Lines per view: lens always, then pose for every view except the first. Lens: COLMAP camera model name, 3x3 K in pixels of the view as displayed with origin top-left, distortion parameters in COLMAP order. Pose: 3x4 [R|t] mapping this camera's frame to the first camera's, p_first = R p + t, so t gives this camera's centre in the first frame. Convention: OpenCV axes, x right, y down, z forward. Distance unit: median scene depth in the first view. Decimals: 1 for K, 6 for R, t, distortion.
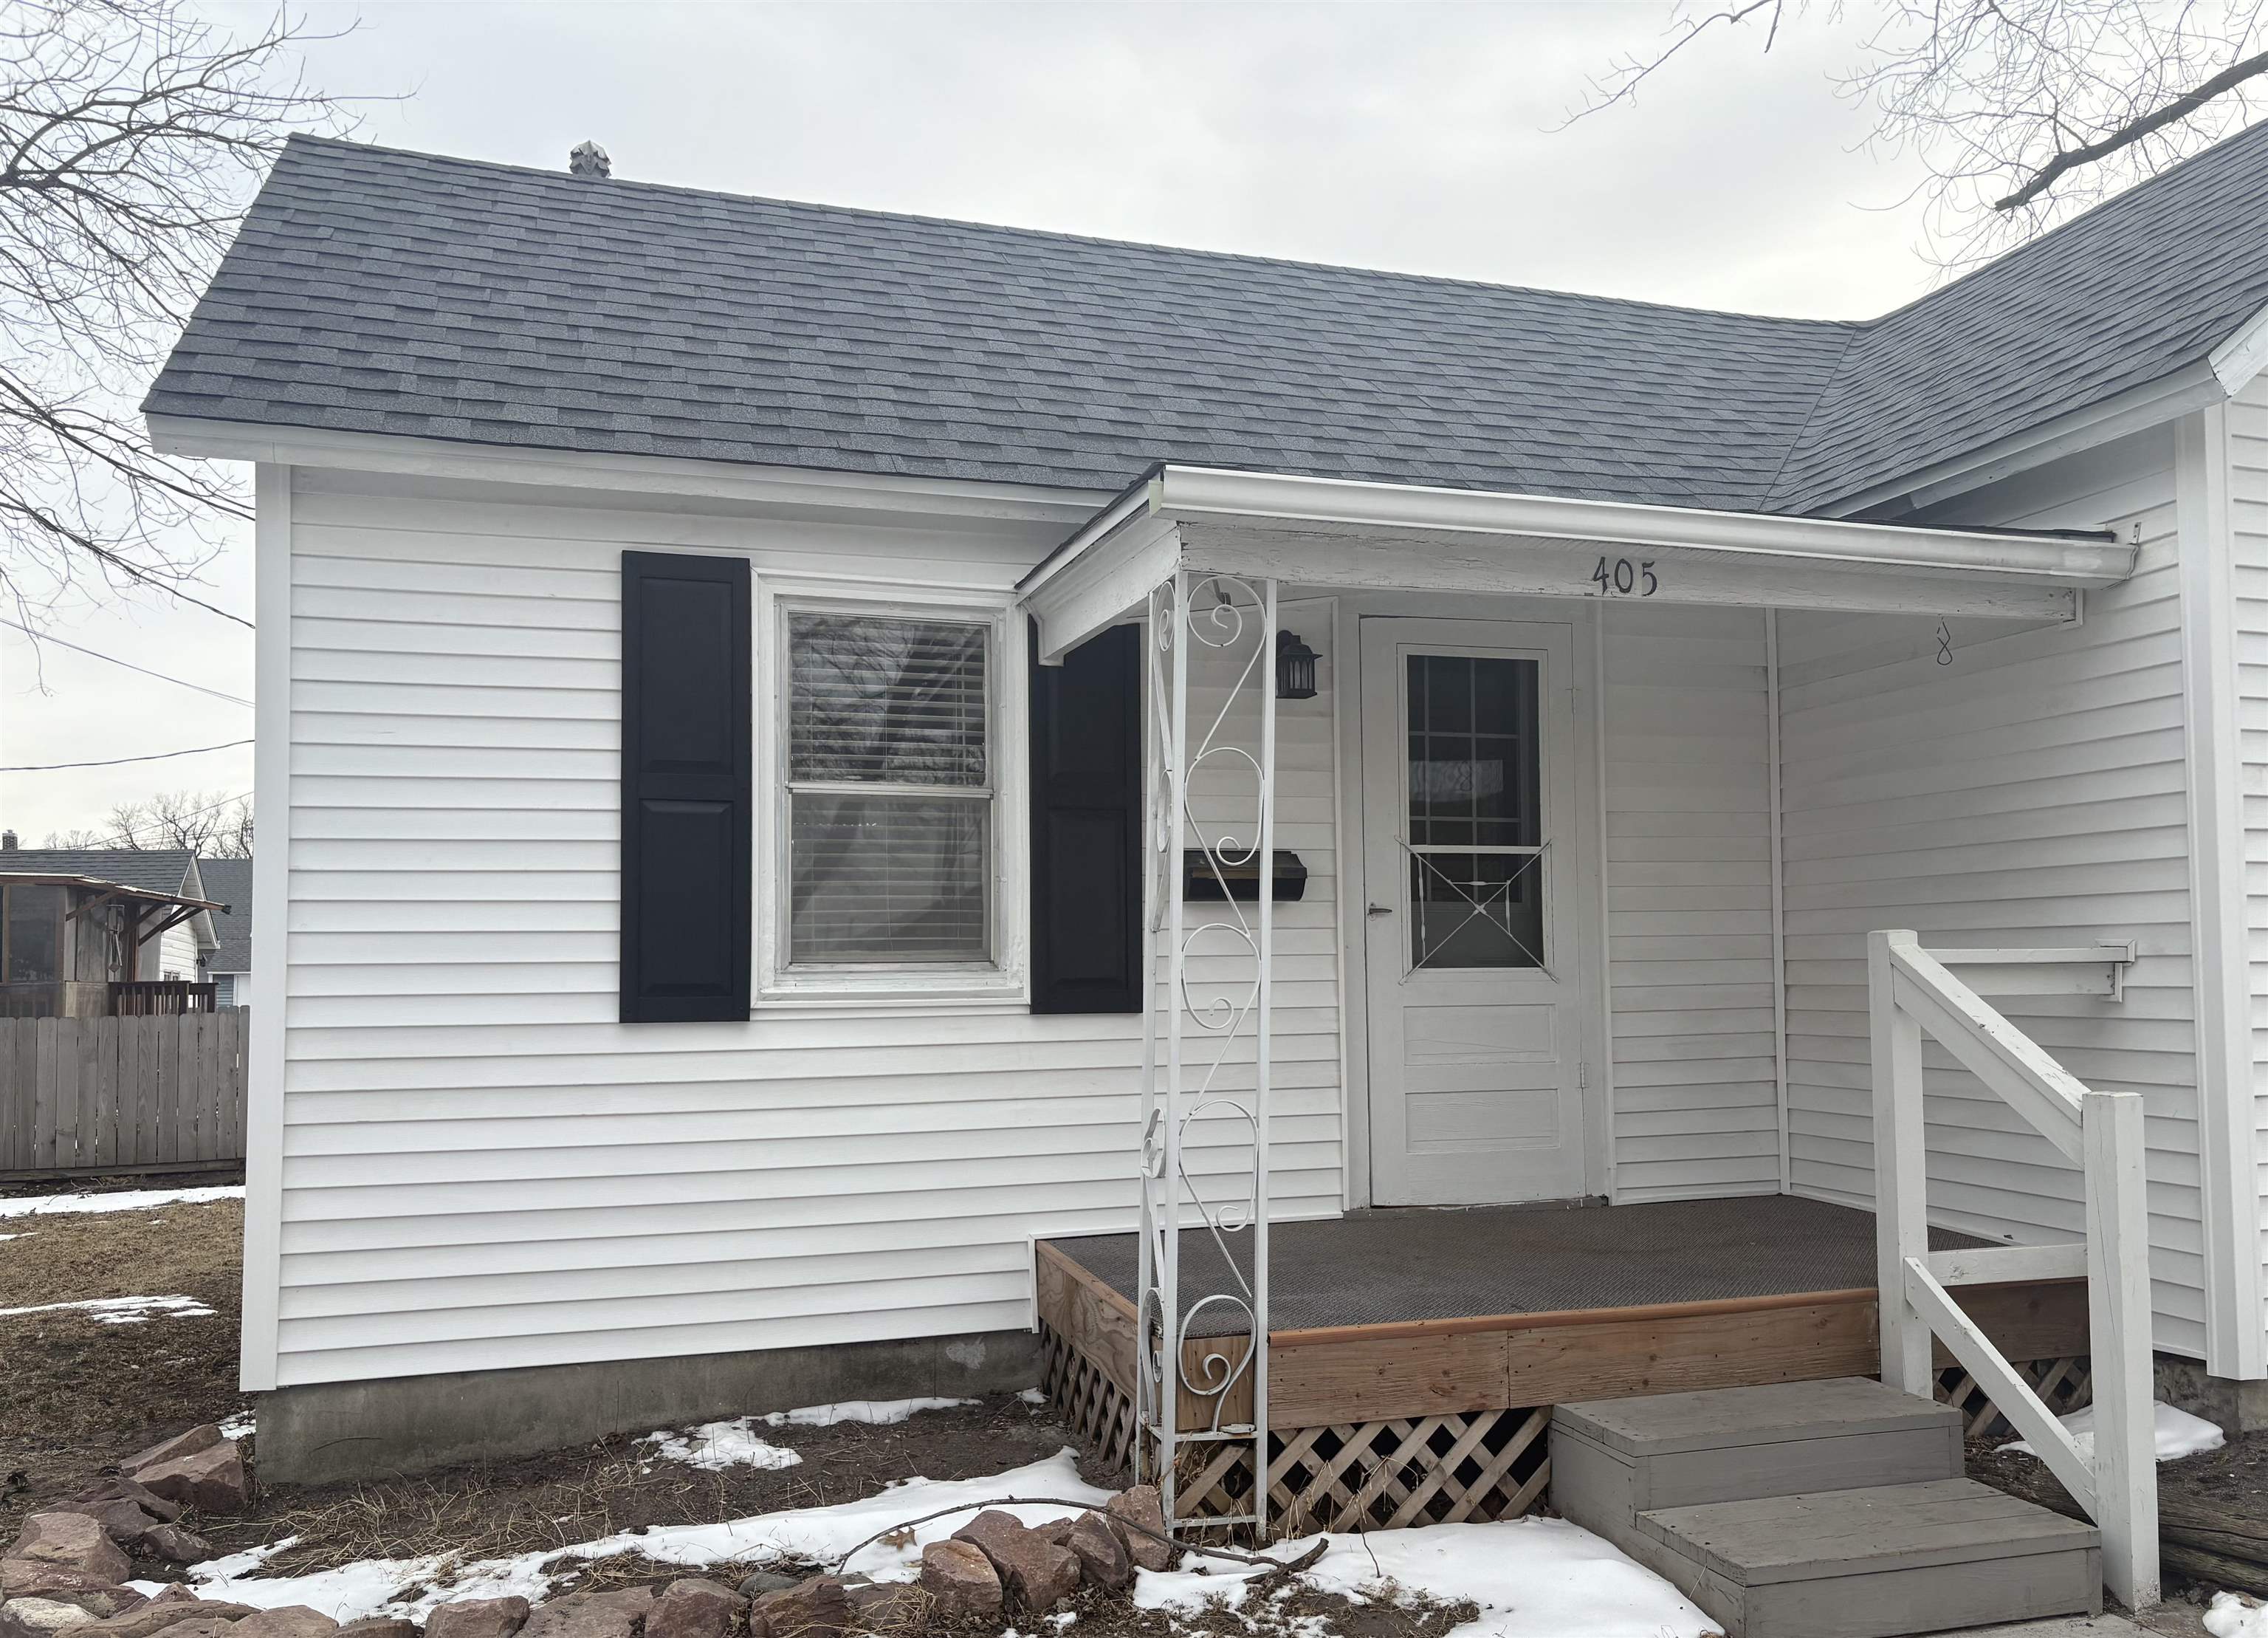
lens RADIAL K [[1808.2, 0, 1194.0], [0, 1808.2, 902.1], [0, 0, 1]] dist [0.025962, -0.004582]
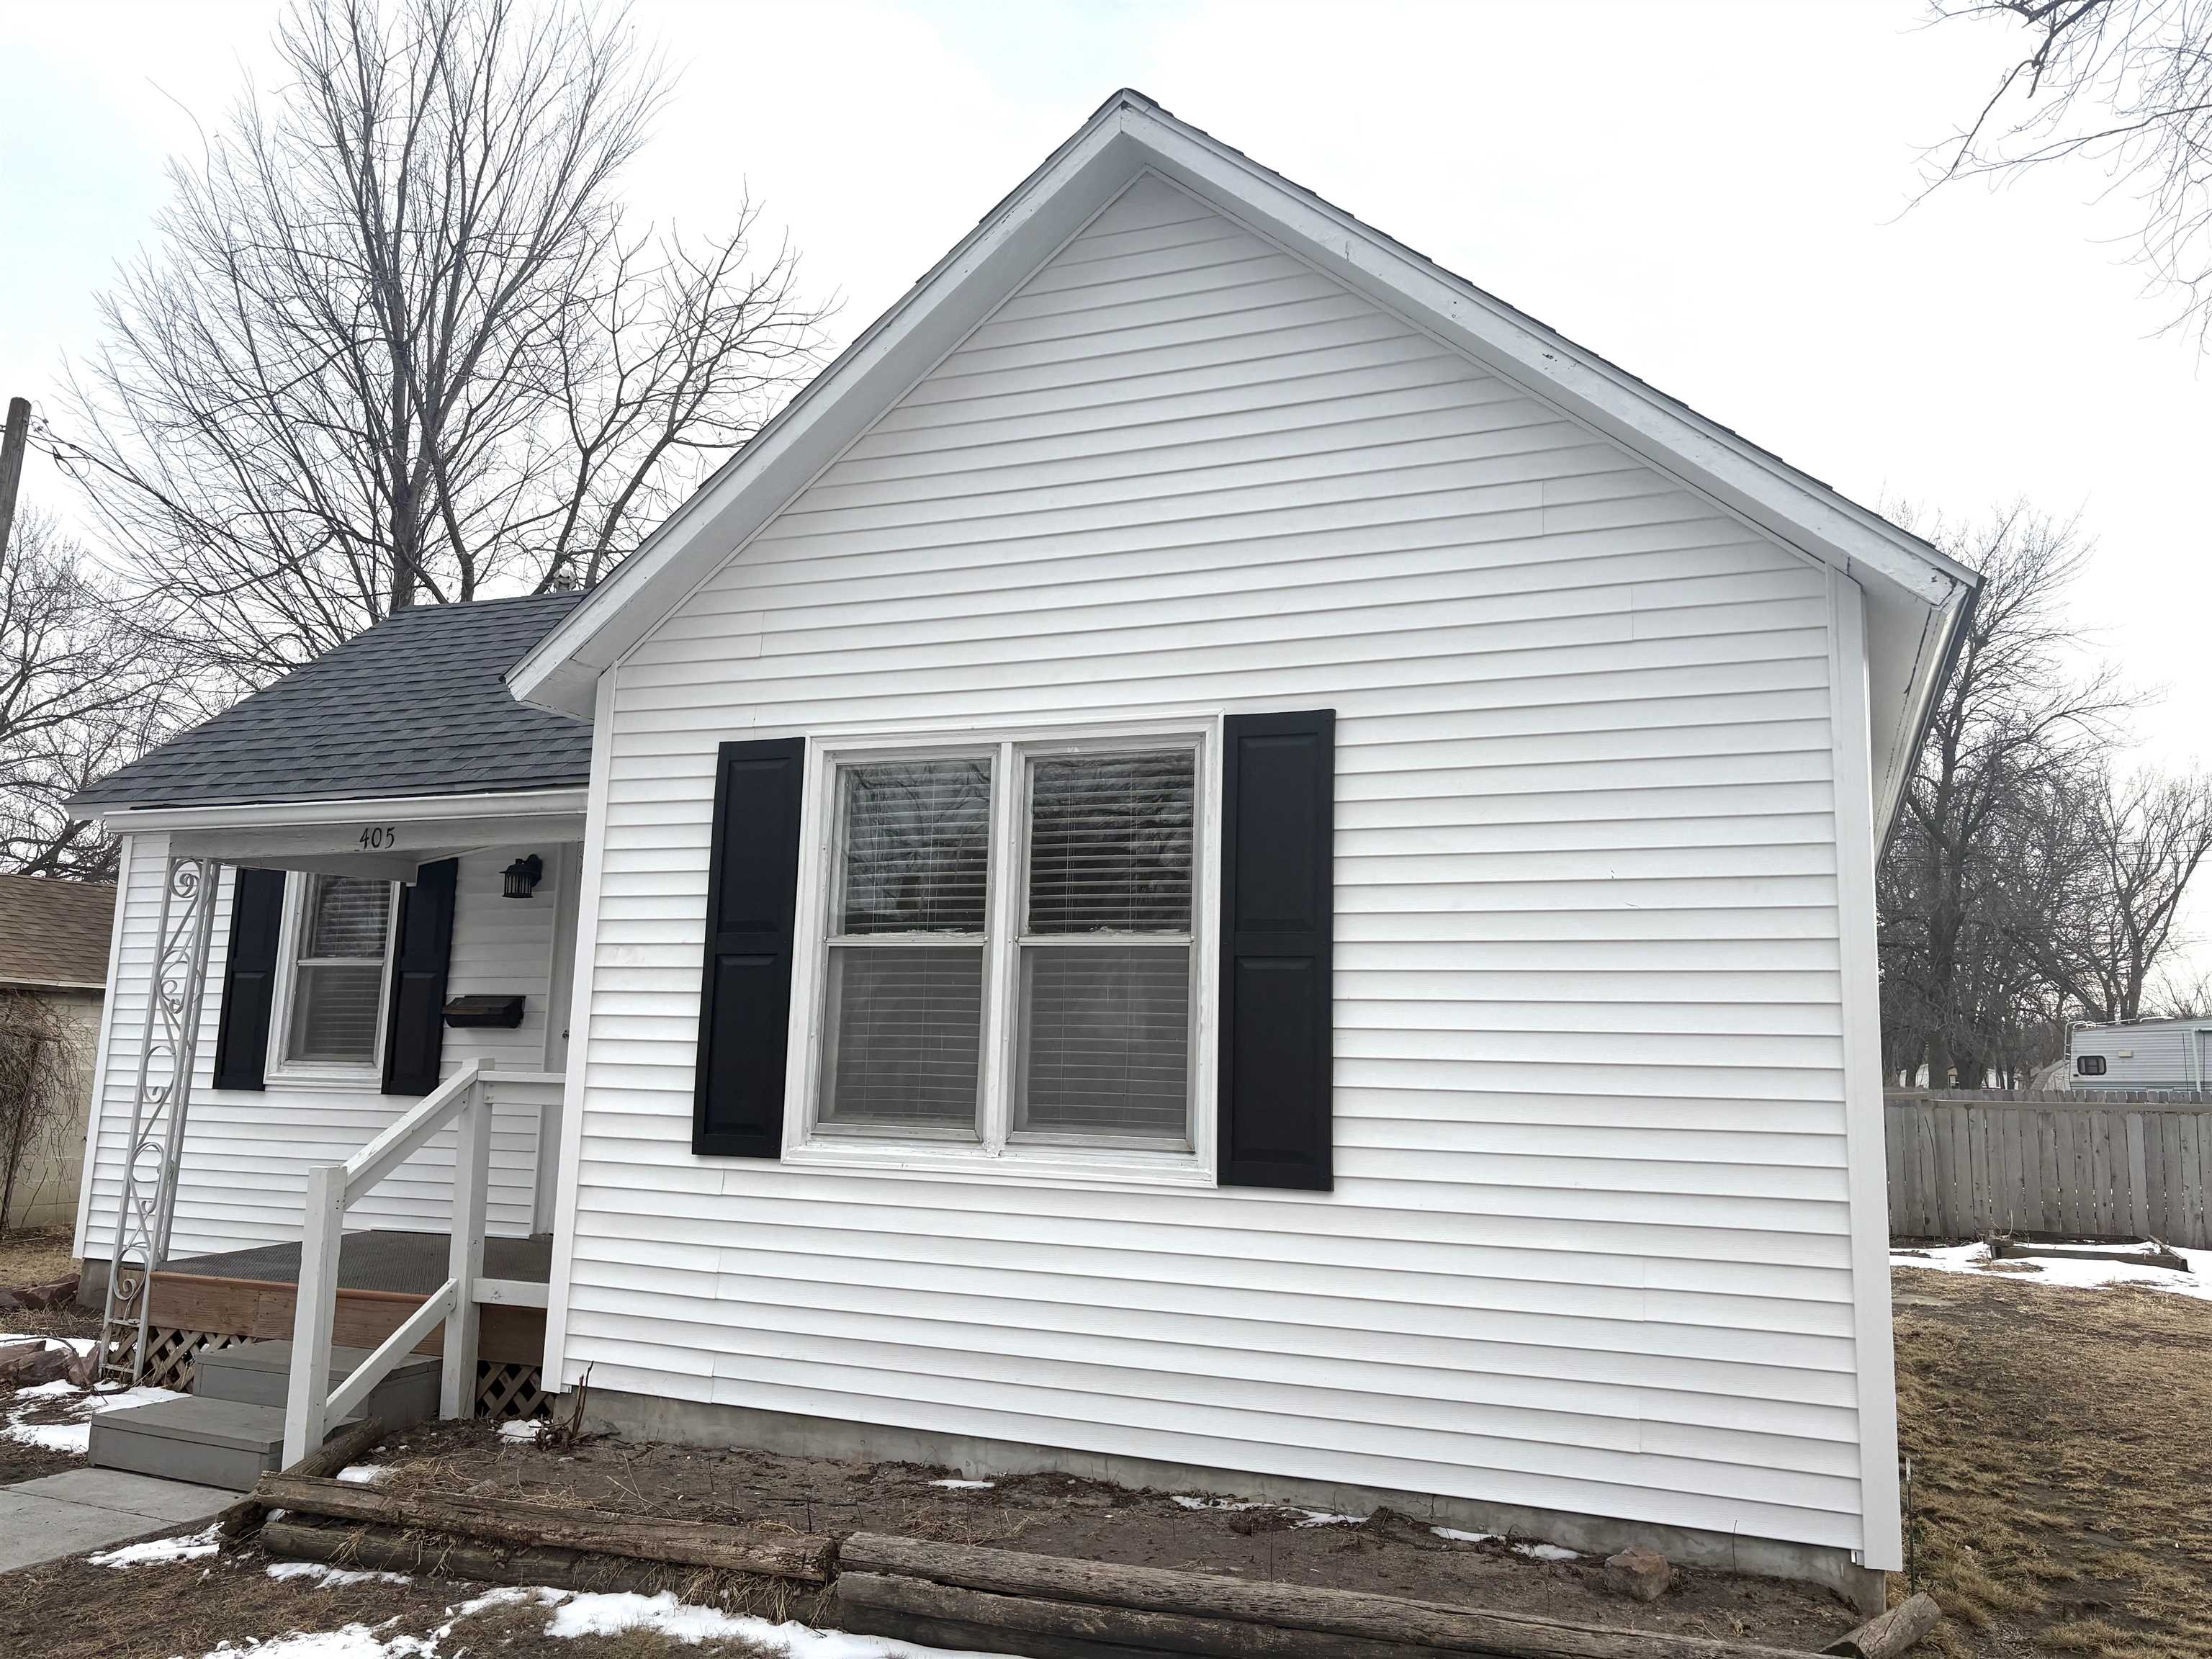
lens RADIAL K [[1677.5, 0, 1114.0], [0, 1677.5, 841.6], [0, 0, 1]] dist [0.075777, -0.113327]
pose [[0.754486, -0.055818, -0.653938, 1.577724], [-0.004696, 0.995892, -0.090423, -0.035670], [0.656299, 0.071294, 0.751125, 0.254425]]
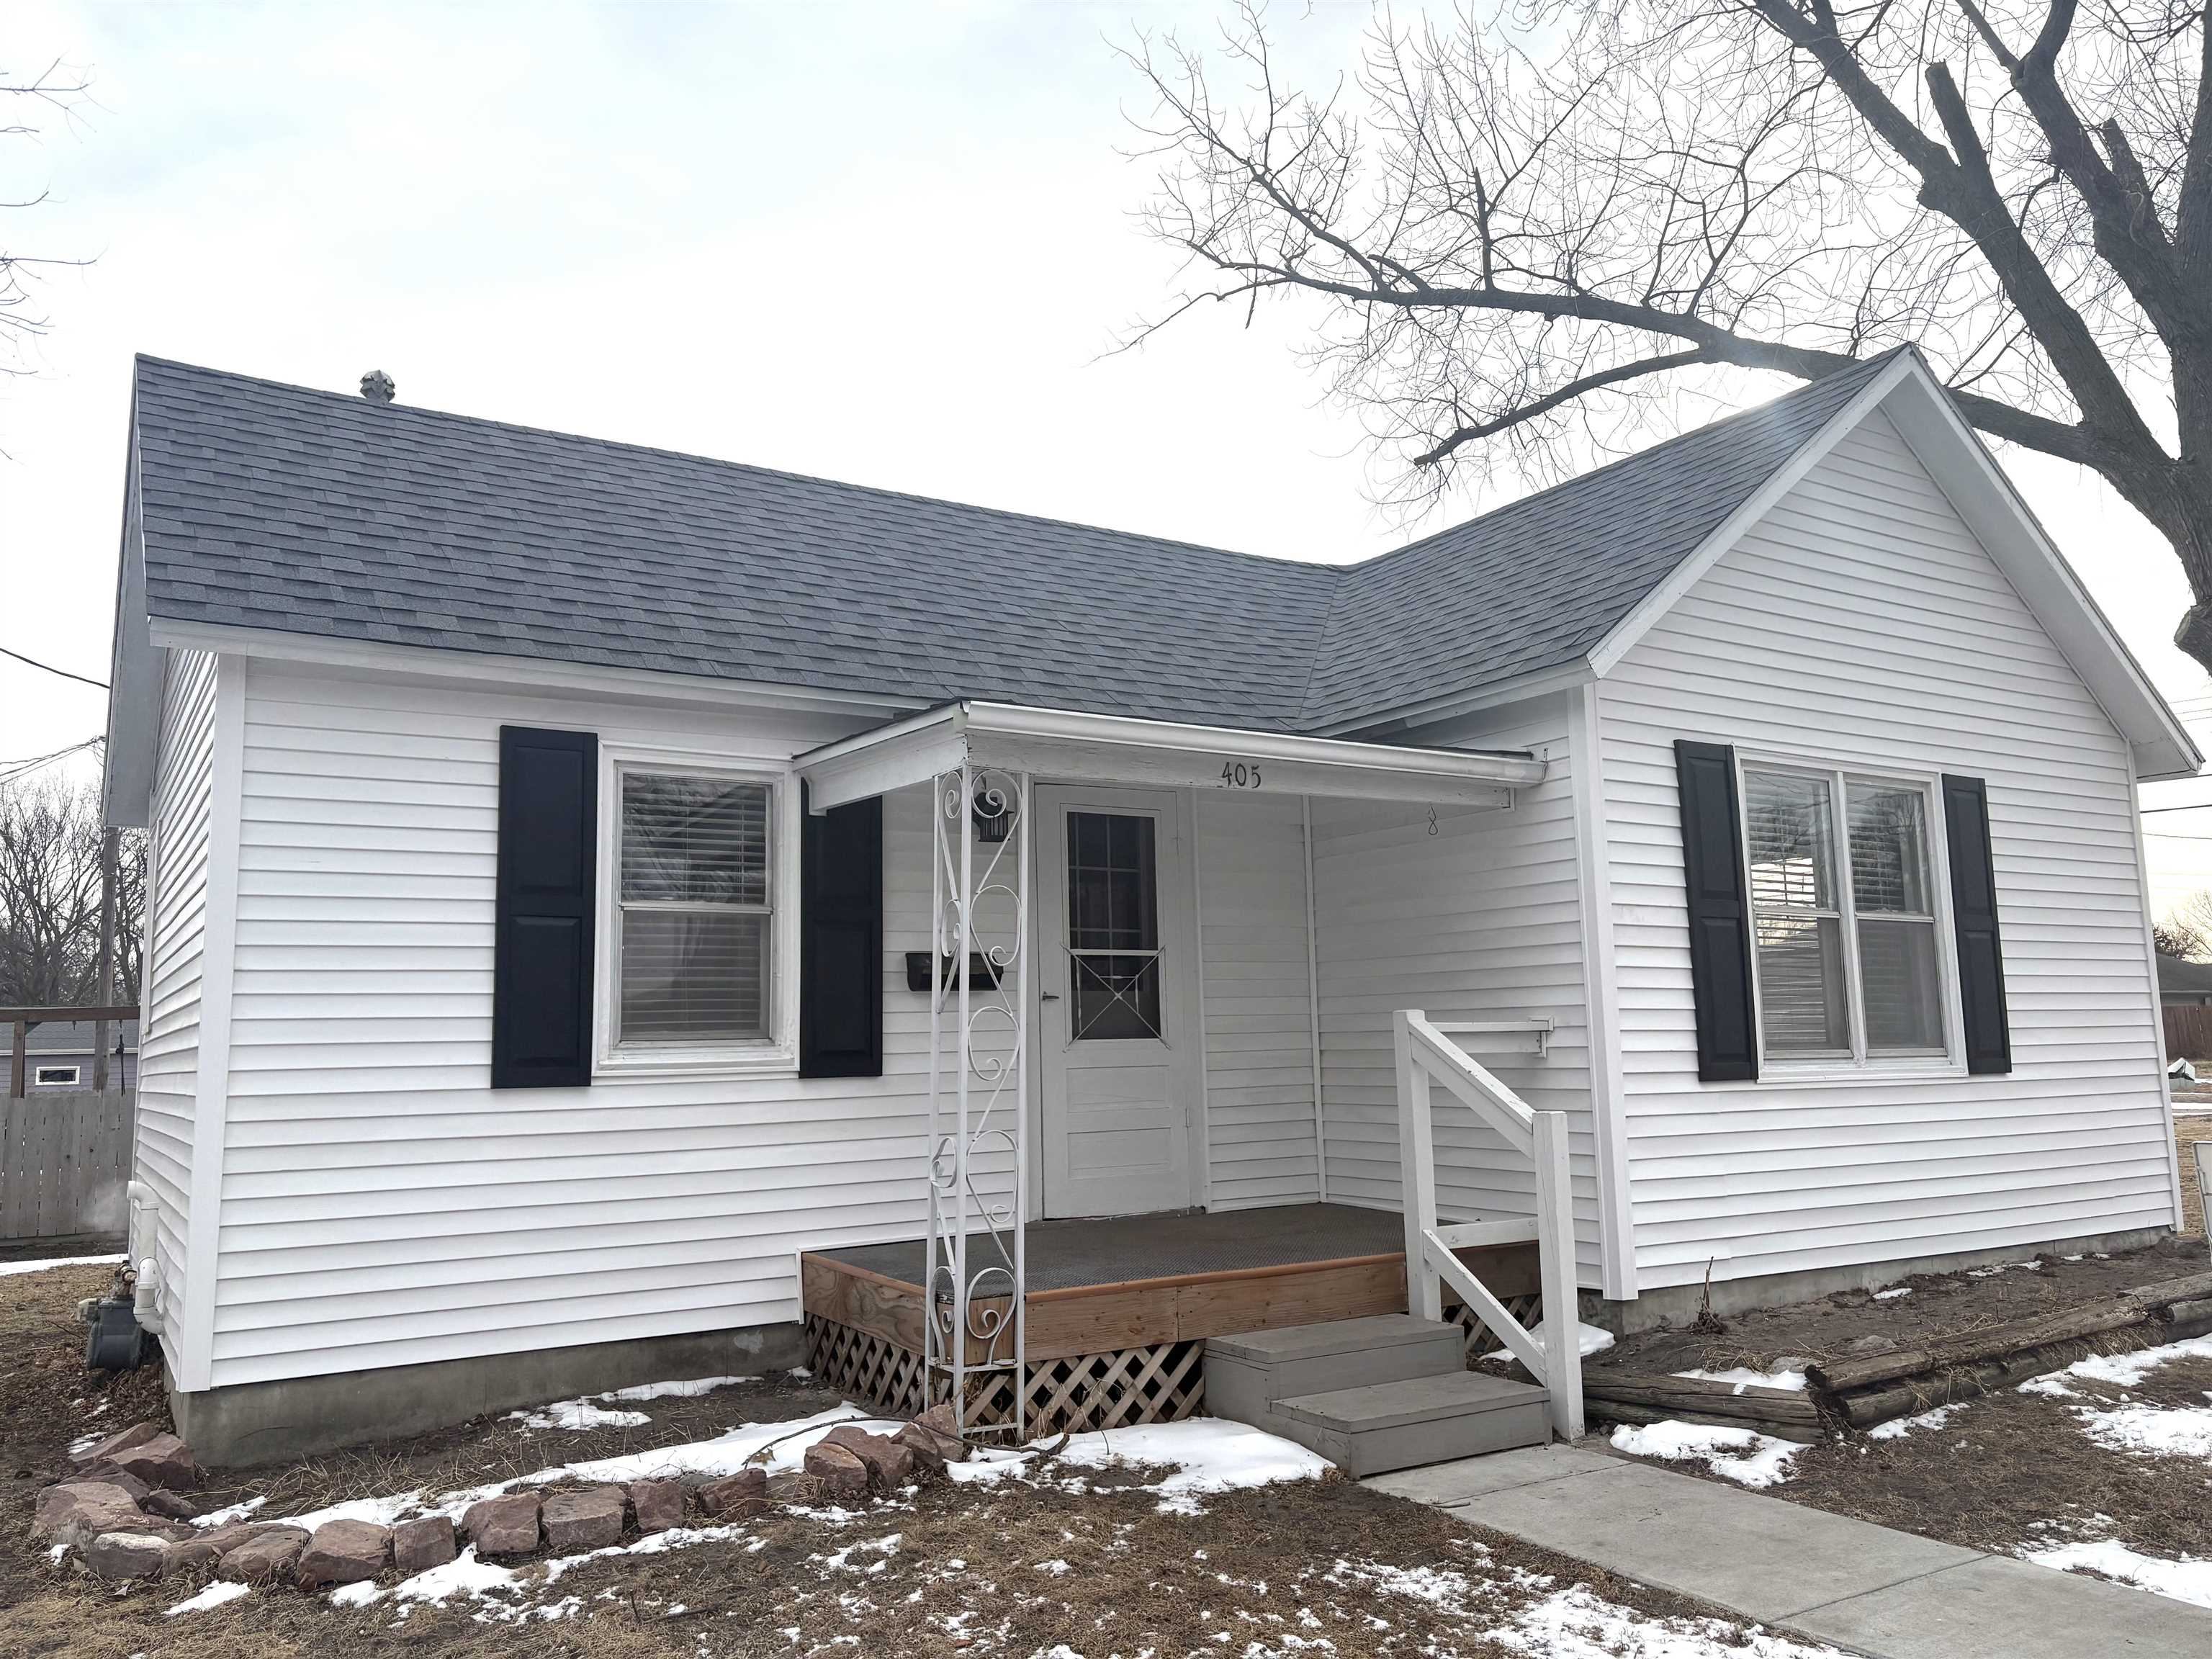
lens RADIAL K [[1677.5, 0, 1114.0], [0, 1677.5, 841.6], [0, 0, 1]] dist [0.075777, -0.113327]
pose [[0.968816, 0.020350, 0.246943, -0.186626], [0.001513, 0.996117, -0.088026, -0.001822], [-0.247776, 0.085655, 0.965024, -0.281555]]
